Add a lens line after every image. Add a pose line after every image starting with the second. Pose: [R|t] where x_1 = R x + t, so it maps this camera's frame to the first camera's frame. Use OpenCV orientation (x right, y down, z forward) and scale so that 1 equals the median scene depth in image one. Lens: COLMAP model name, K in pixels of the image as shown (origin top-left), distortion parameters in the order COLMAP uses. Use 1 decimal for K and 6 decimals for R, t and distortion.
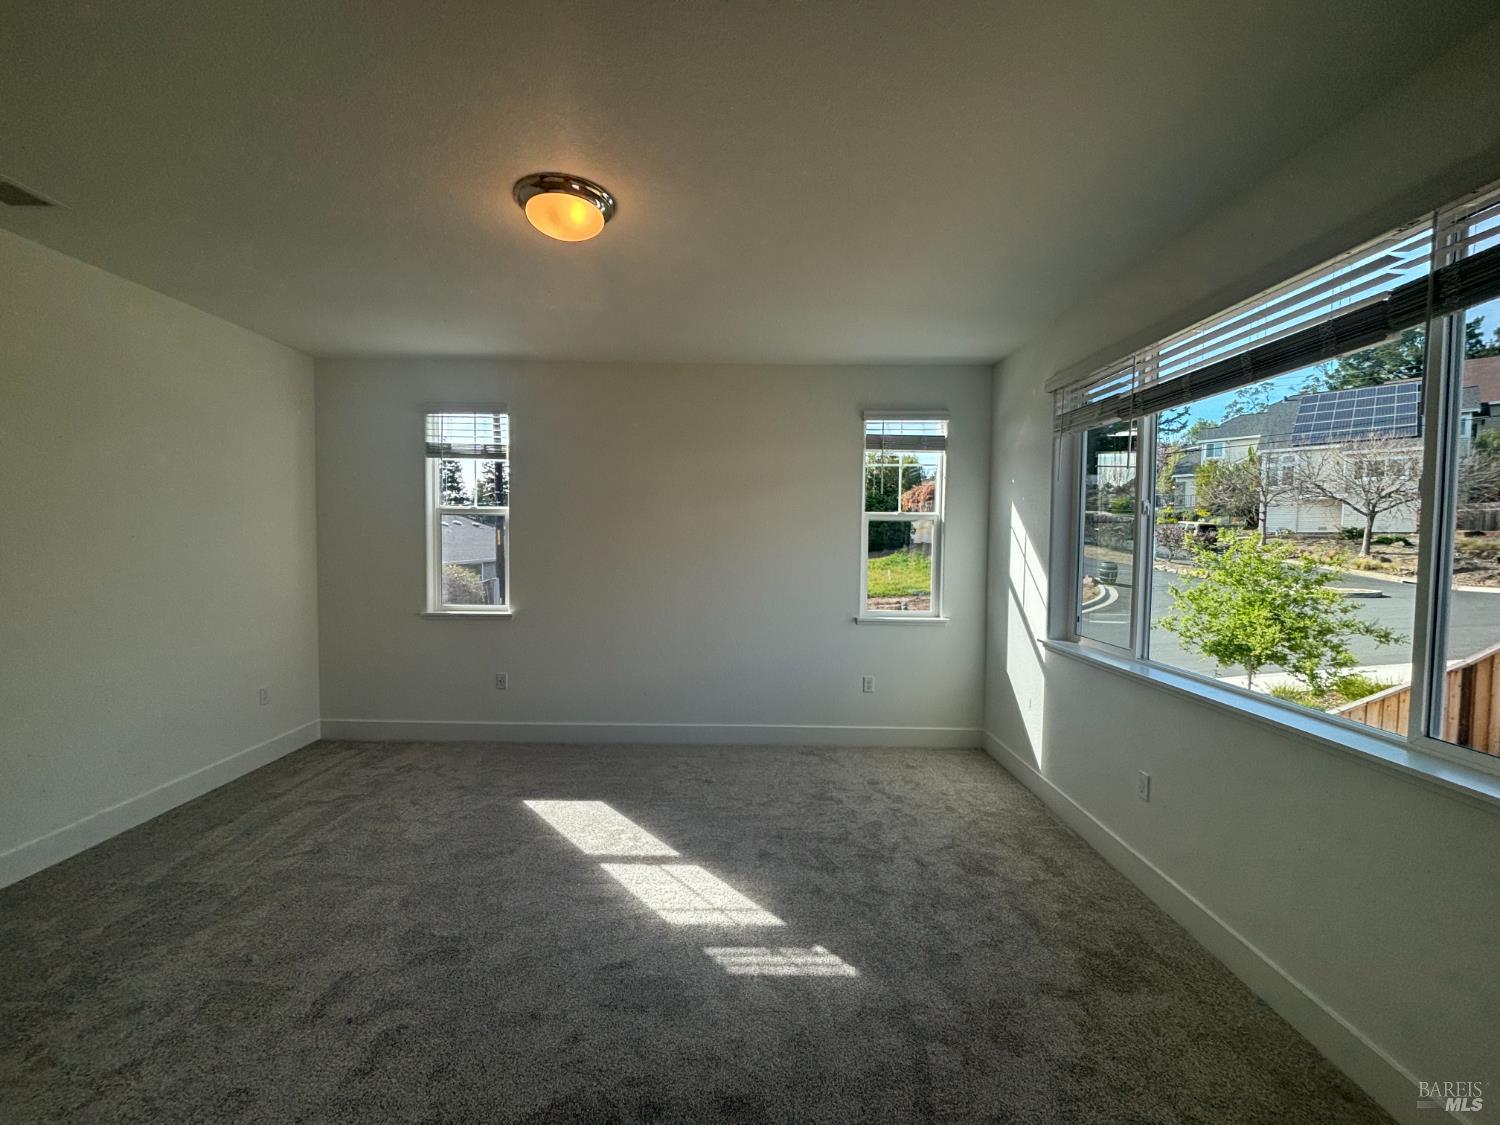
lens RADIAL K [[605.0, 0, 753.3], [0, 605.0, 561.9], [0, 0, 1]] dist [0.002756, 0.001202]
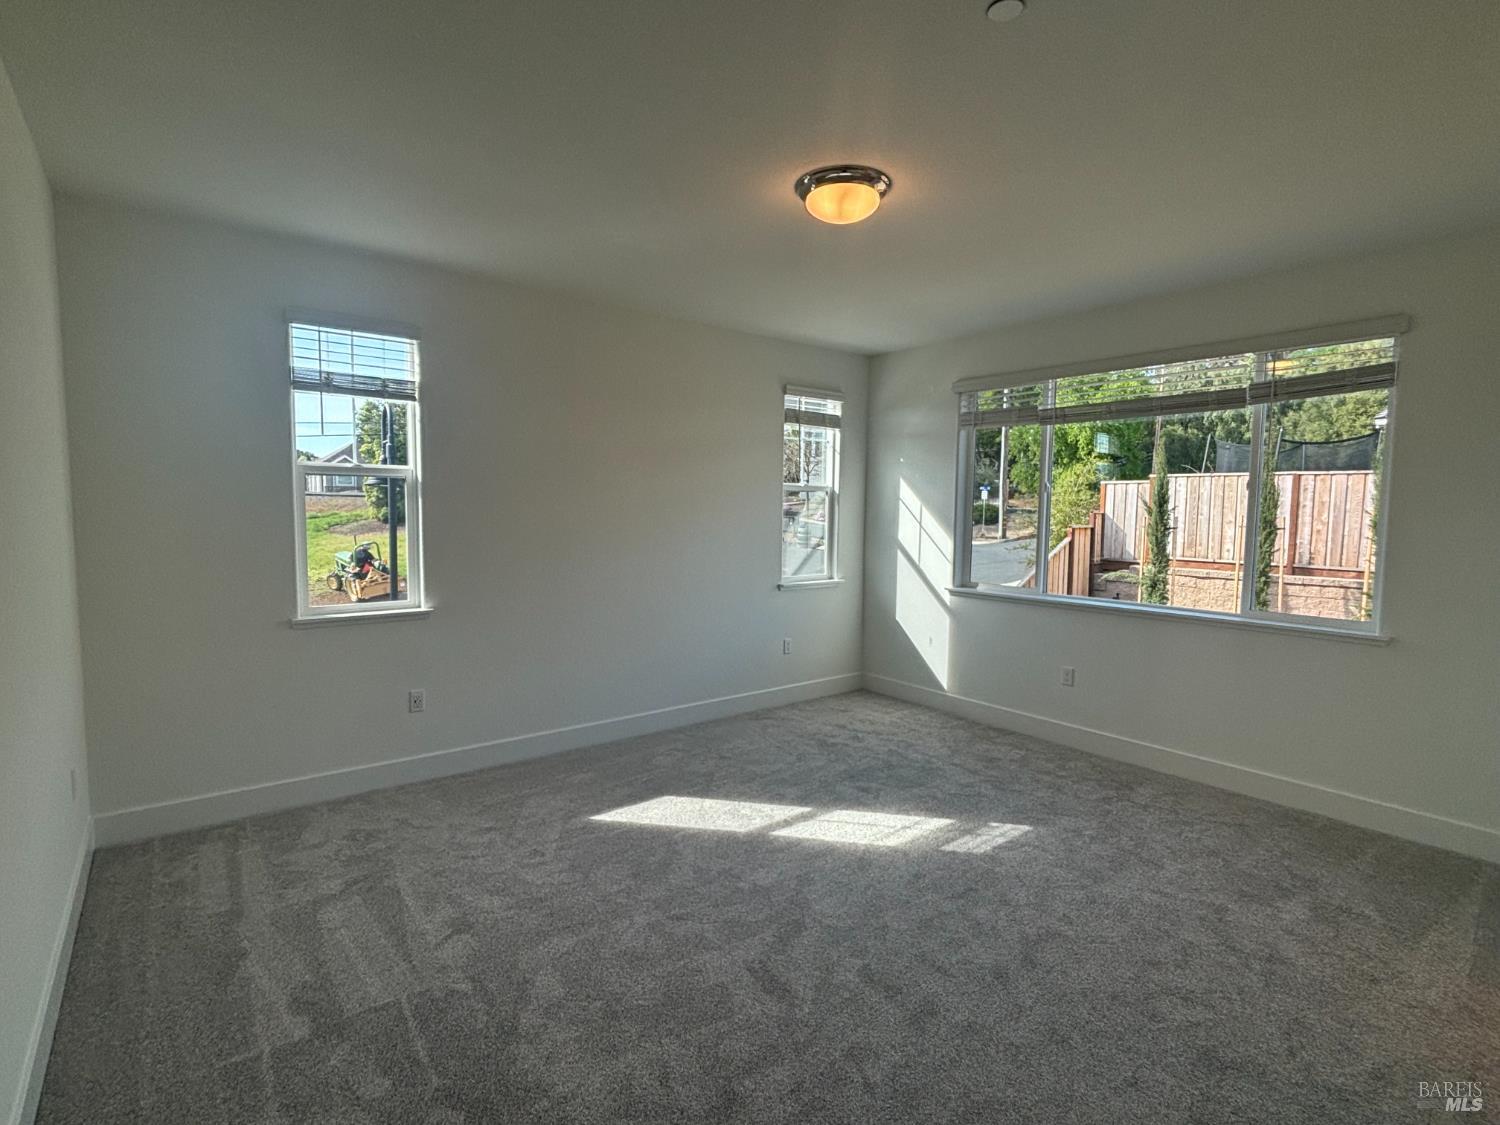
lens RADIAL K [[713.1, 0, 749.7], [0, 713.1, 561.4], [0, 0, 1]] dist [0.018034, -0.001972]
pose [[0.792871, -0.048950, 0.607421, -0.776949], [0.022234, 0.998429, 0.051438, -0.014400], [-0.608984, -0.027278, 0.792713, 0.067514]]
